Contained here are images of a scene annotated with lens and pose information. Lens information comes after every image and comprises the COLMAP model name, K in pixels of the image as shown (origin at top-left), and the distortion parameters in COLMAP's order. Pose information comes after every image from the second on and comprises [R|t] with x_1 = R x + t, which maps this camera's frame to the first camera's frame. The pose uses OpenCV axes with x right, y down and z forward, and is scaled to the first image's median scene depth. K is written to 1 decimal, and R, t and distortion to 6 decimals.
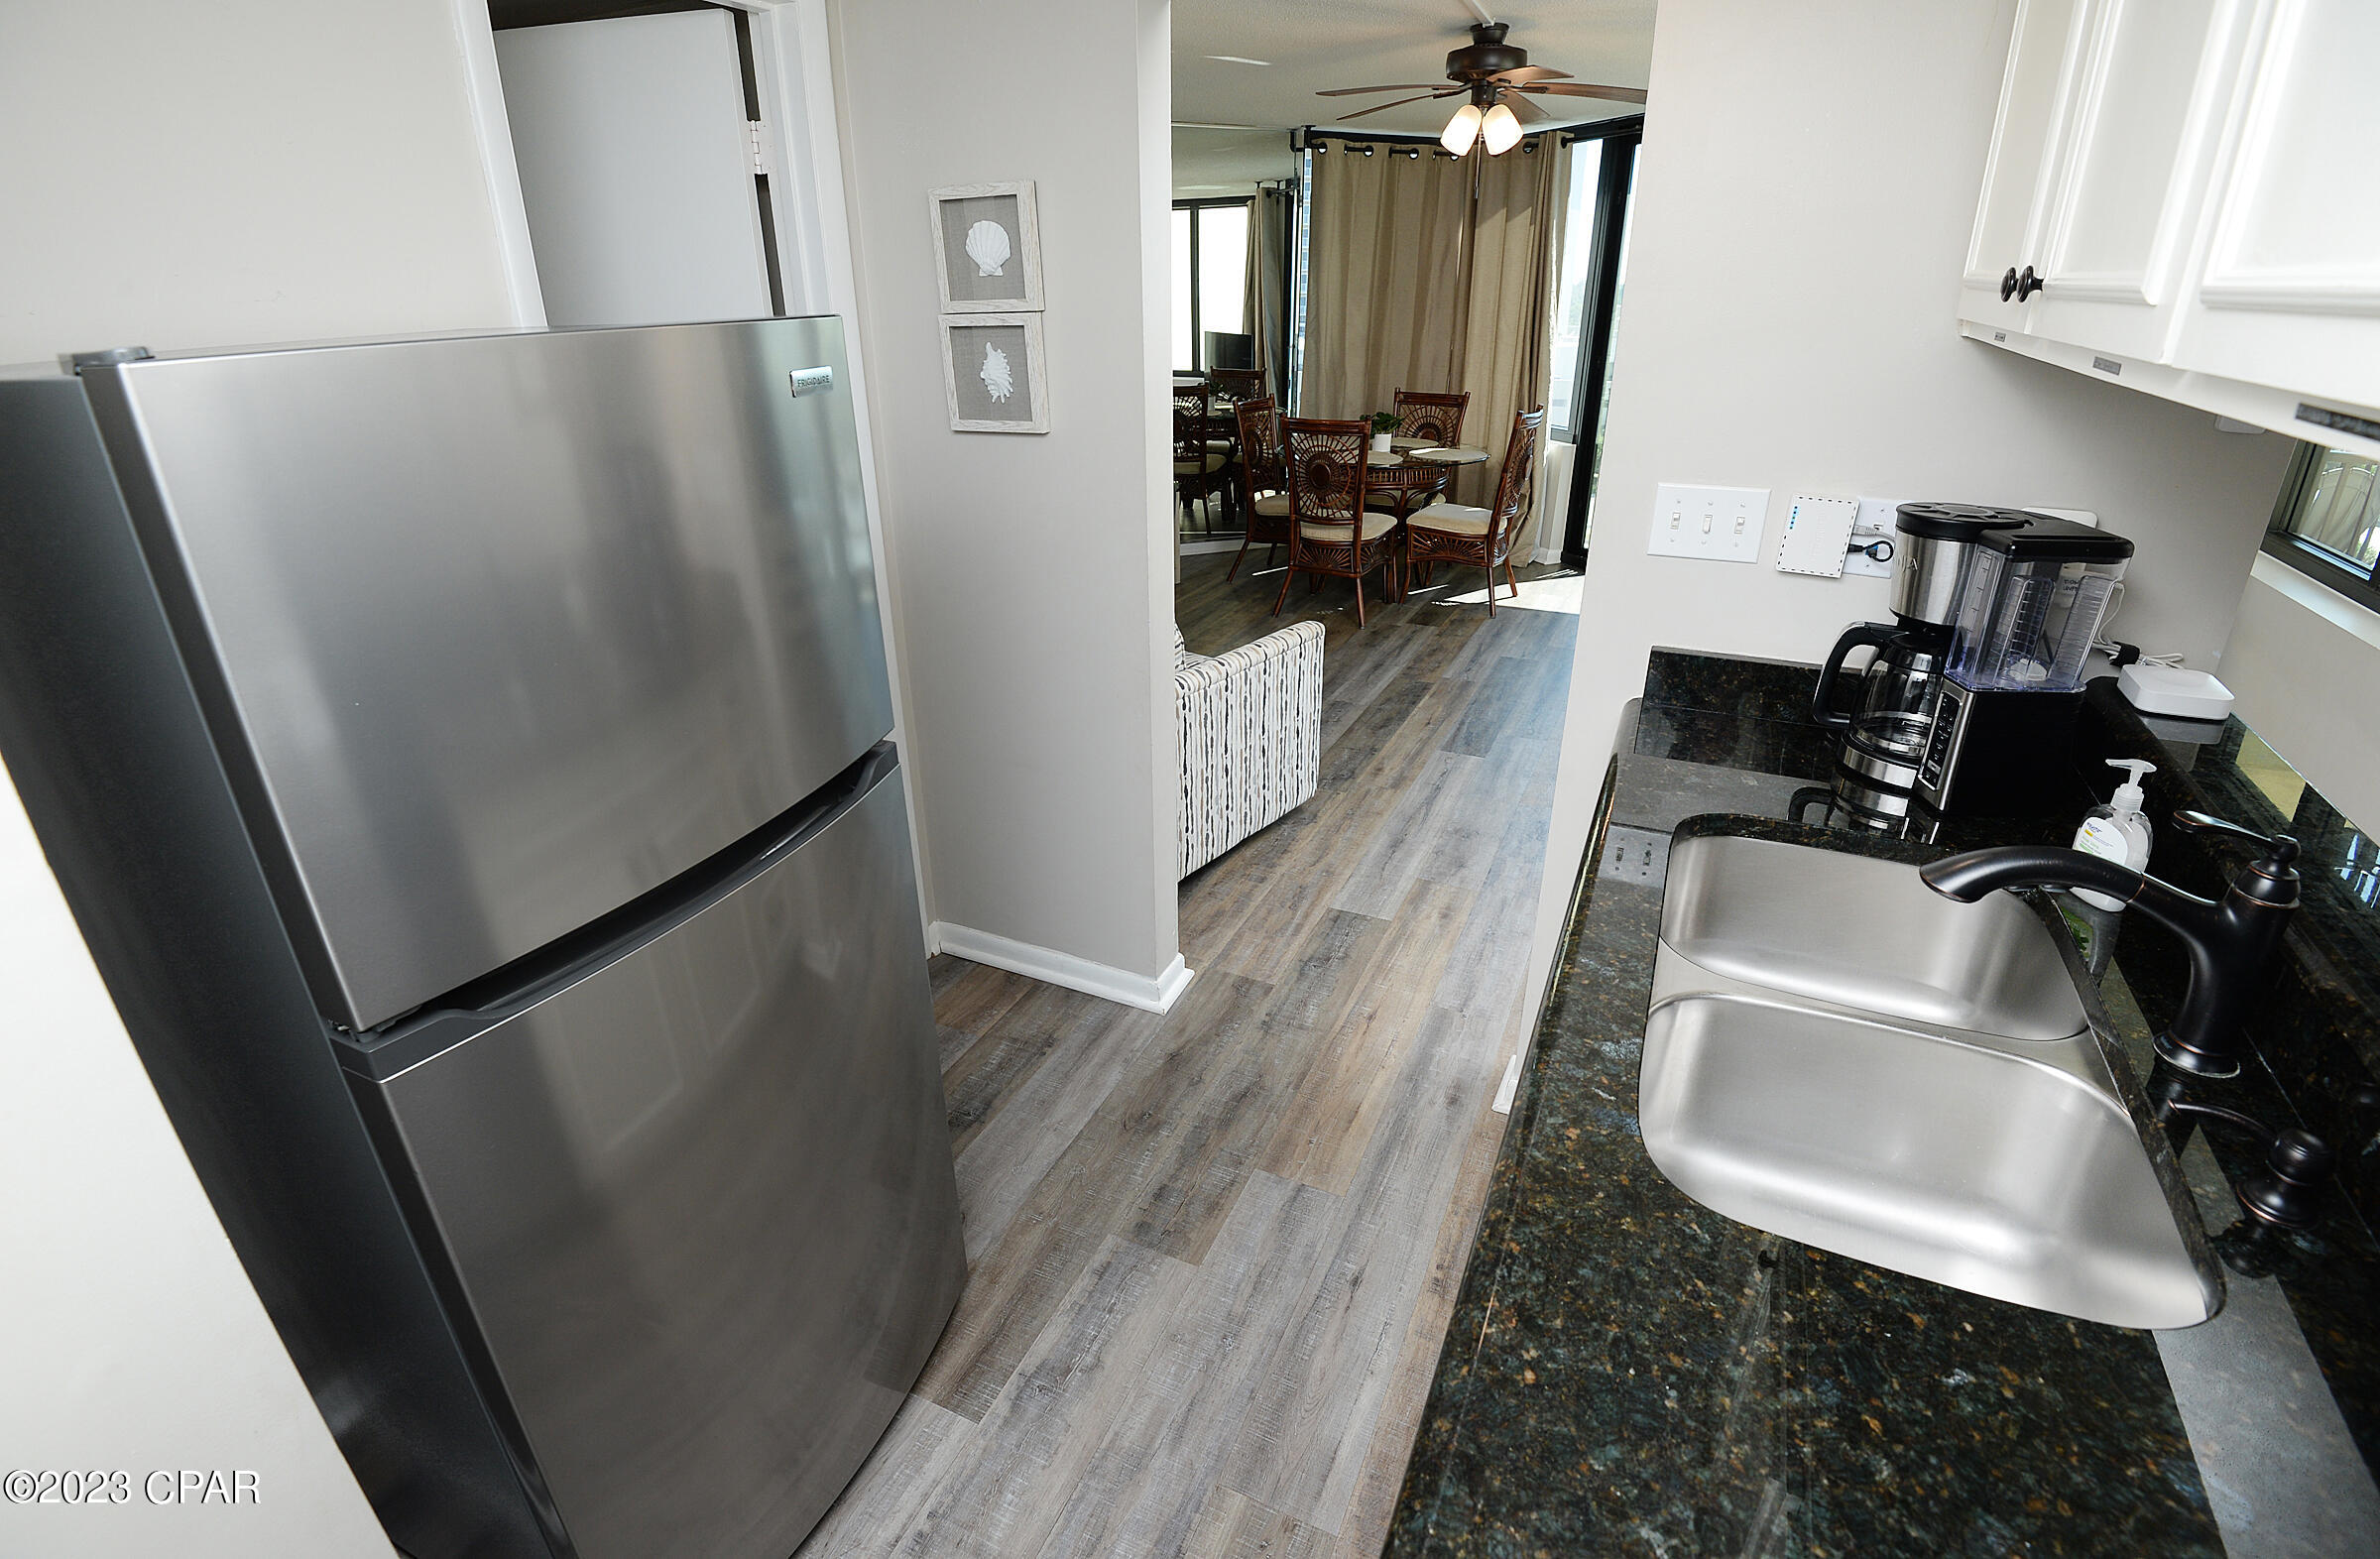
lens RADIAL K [[1115.9, 0, 1157.7], [0, 1115.9, 748.7], [0, 0, 1]] dist [-0.030029, -0.000431]
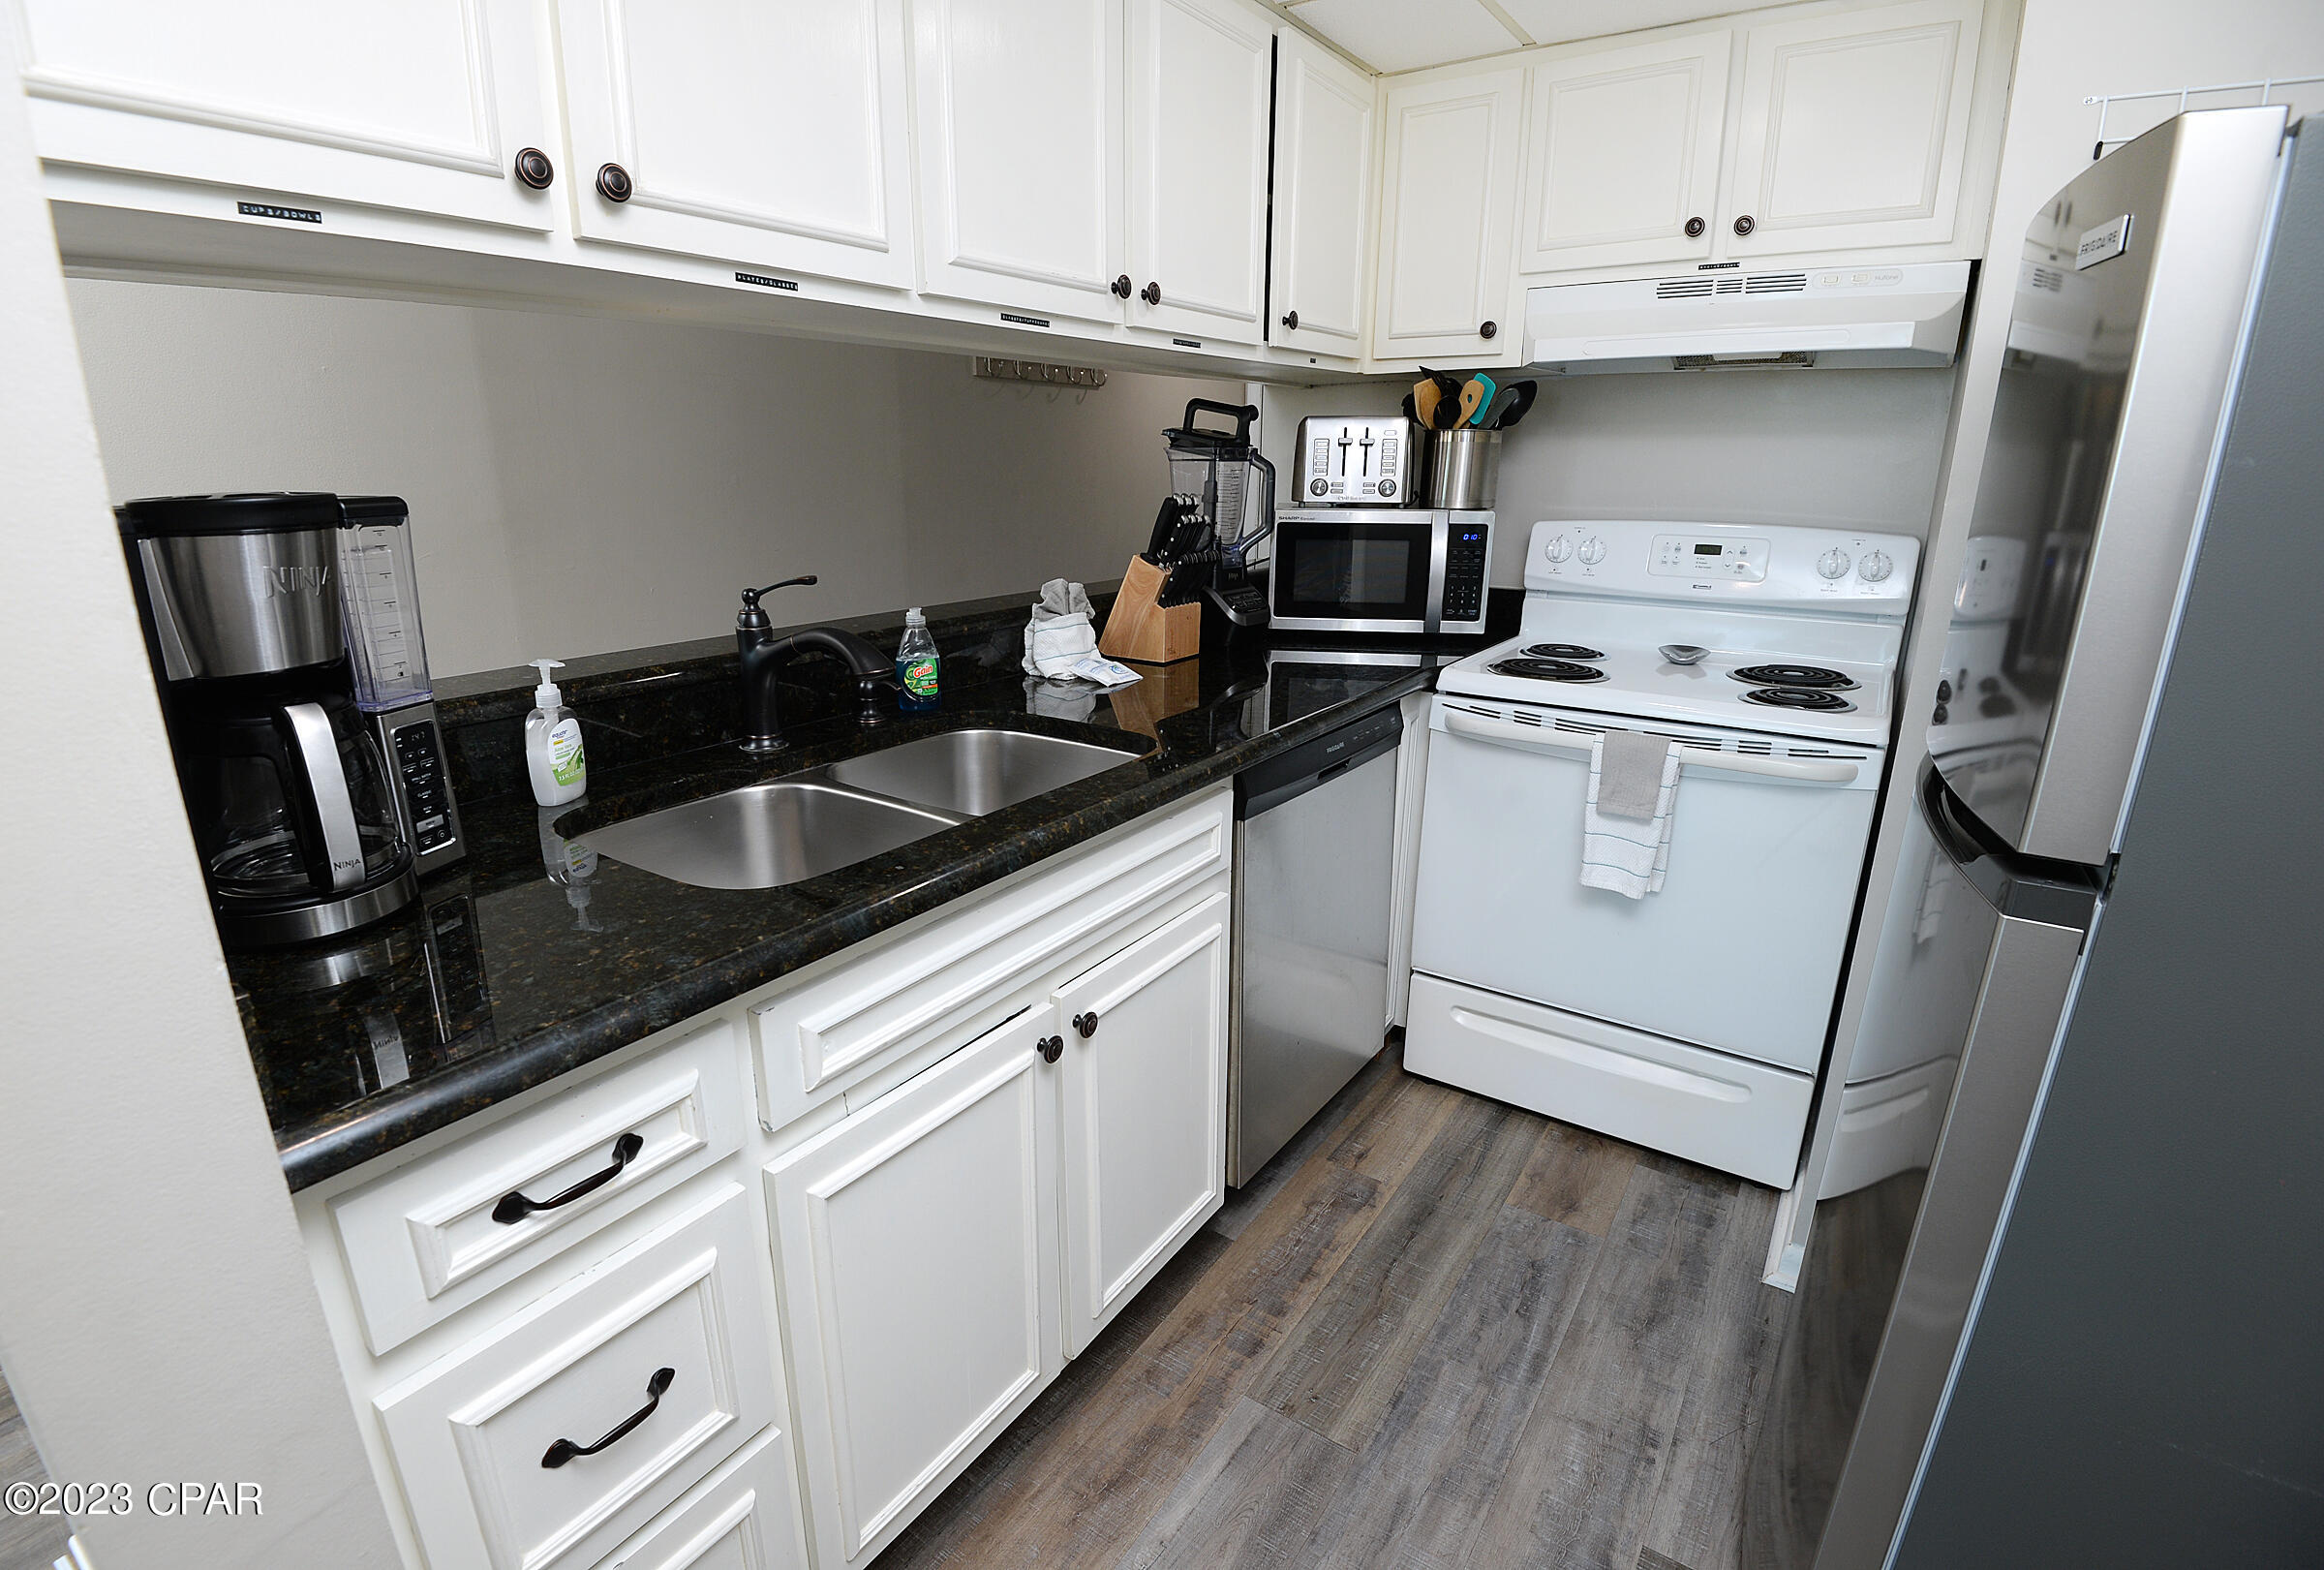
lens RADIAL K [[1071.1, 0, 1162.0], [0, 1071.1, 785.0], [0, 0, 1]] dist [-0.001520, -0.033536]
pose [[-0.990651, -0.020370, 0.134894, 0.049002], [0.068107, 0.782910, 0.618396, -0.169683], [-0.118207, 0.621802, -0.774203, 0.612314]]
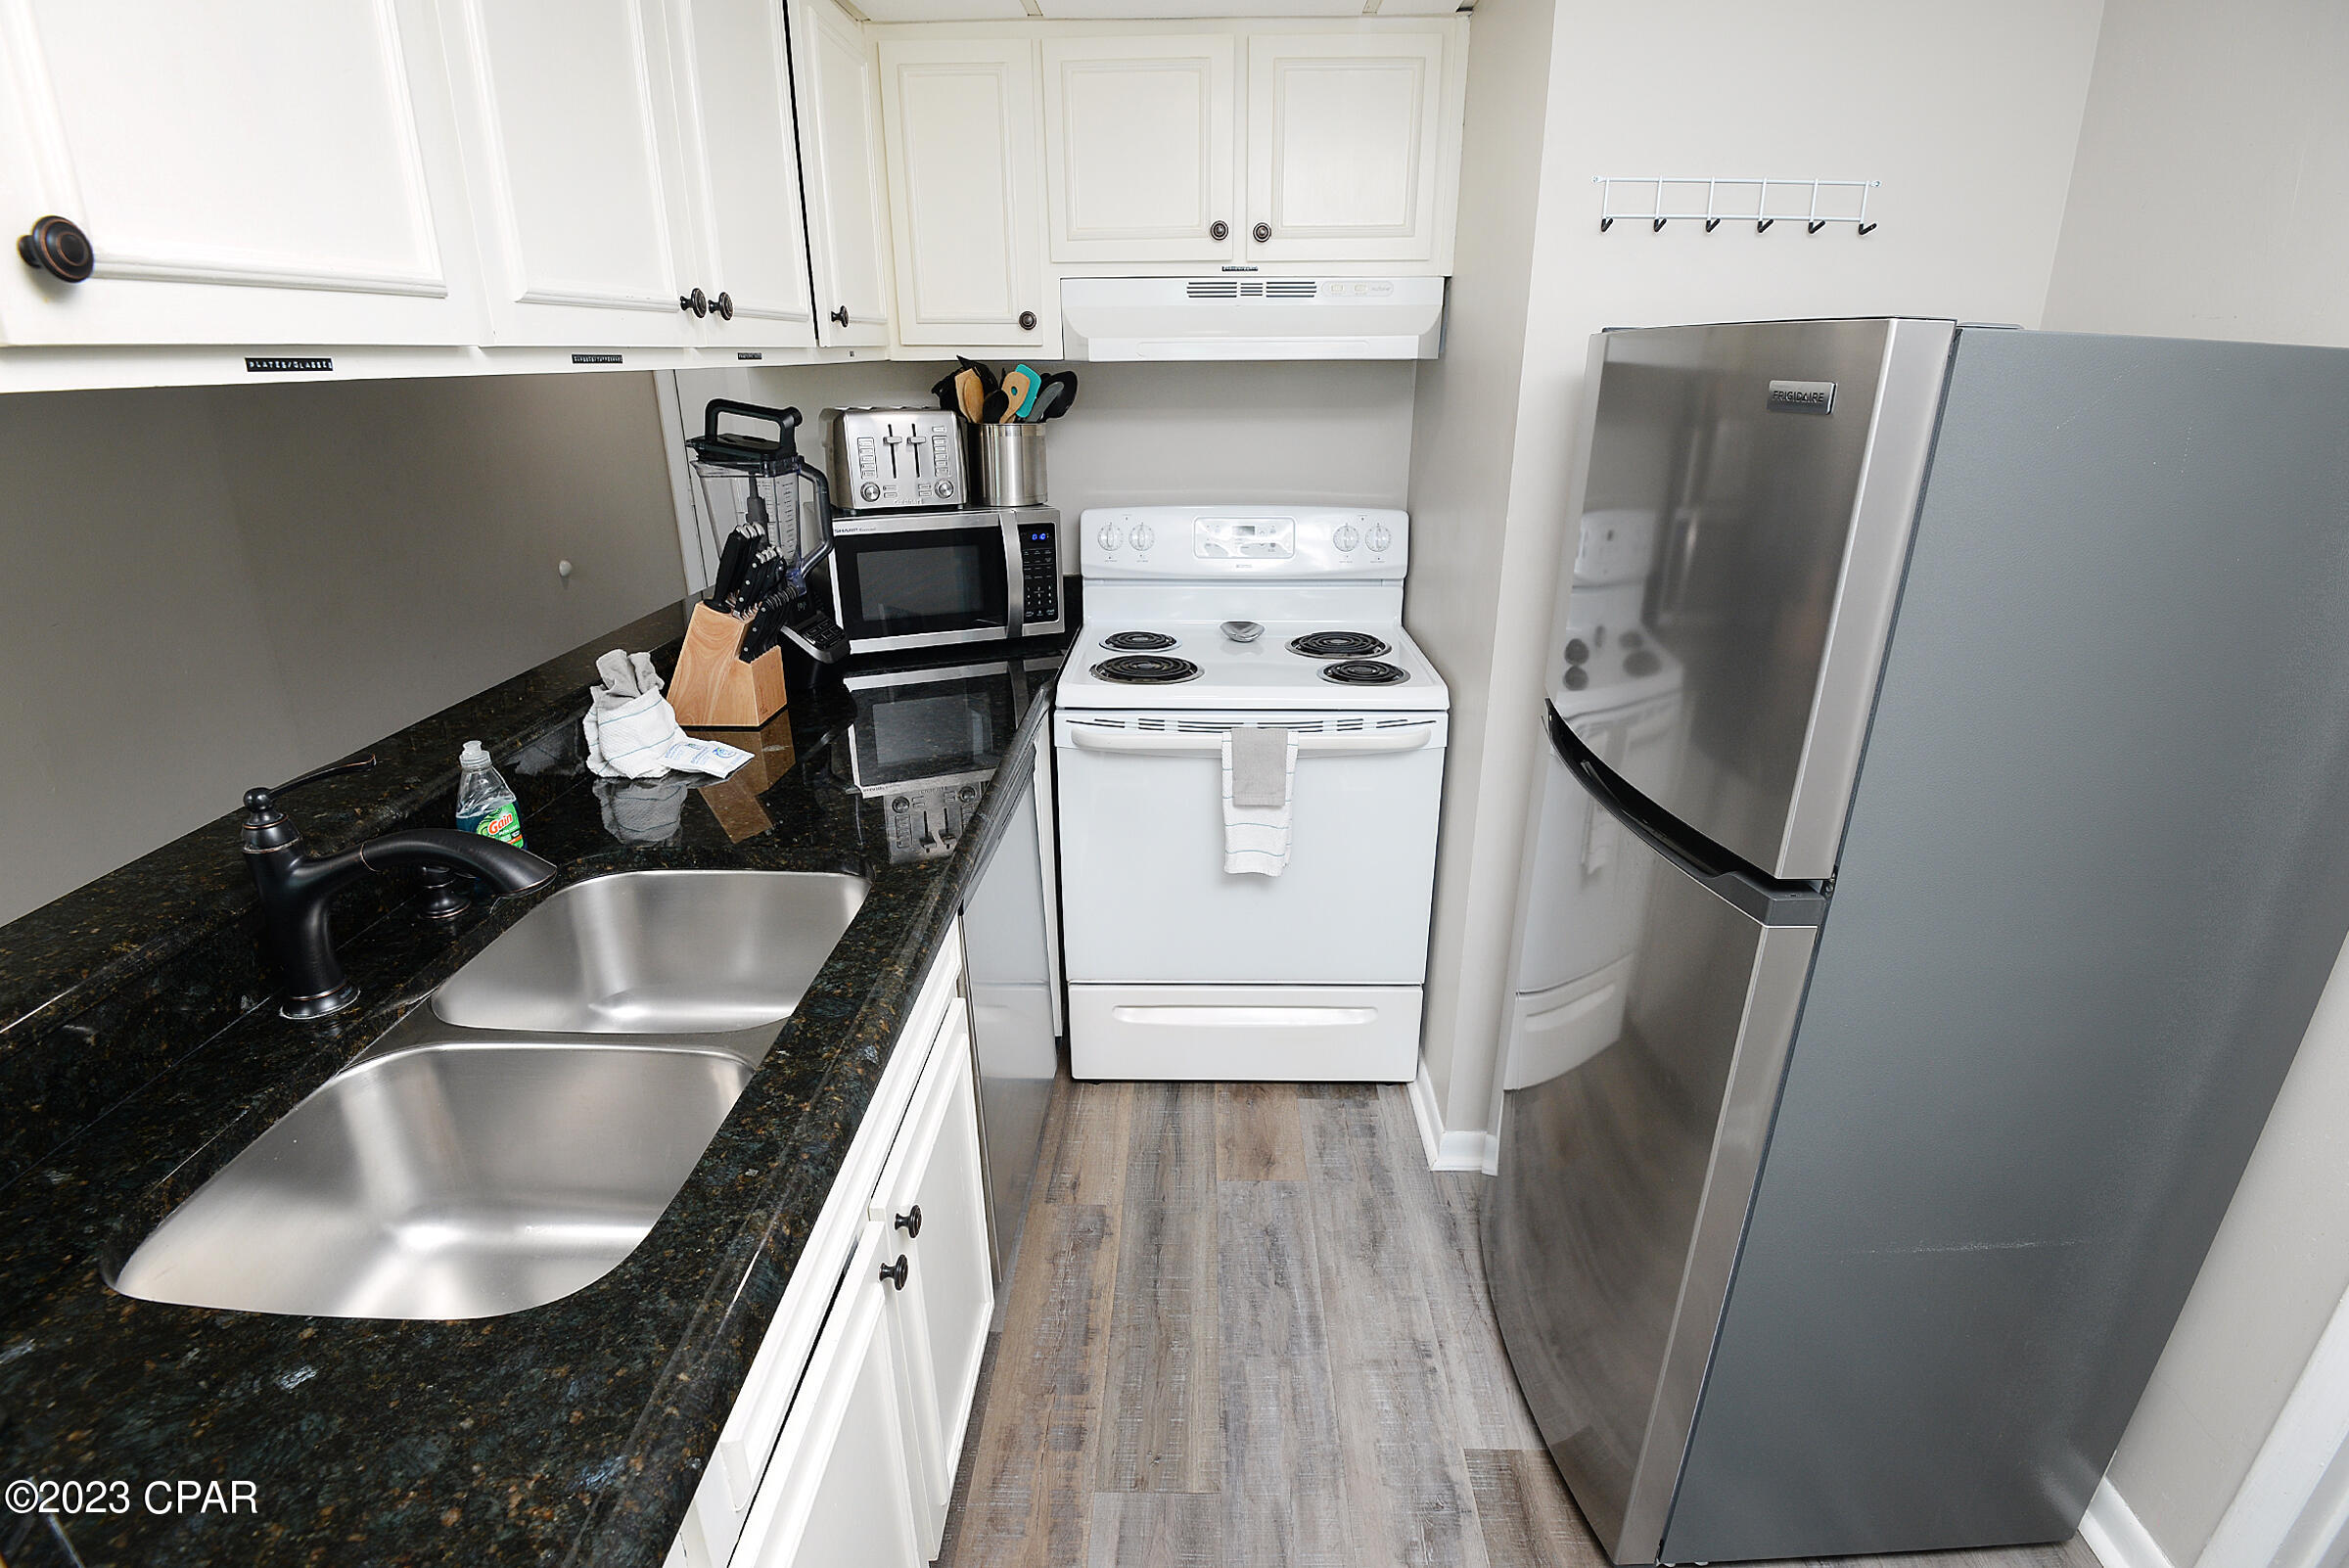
lens RADIAL K [[1088.8, 0, 1190.3], [0, 1088.8, 789.8], [0, 0, 1]] dist [-0.004235, -0.025963]
pose [[-0.903869, 0.174799, -0.390469, 0.155455], [-0.140787, 0.740343, 0.657322, -0.197922], [0.403980, 0.649105, -0.644563, 0.536280]]
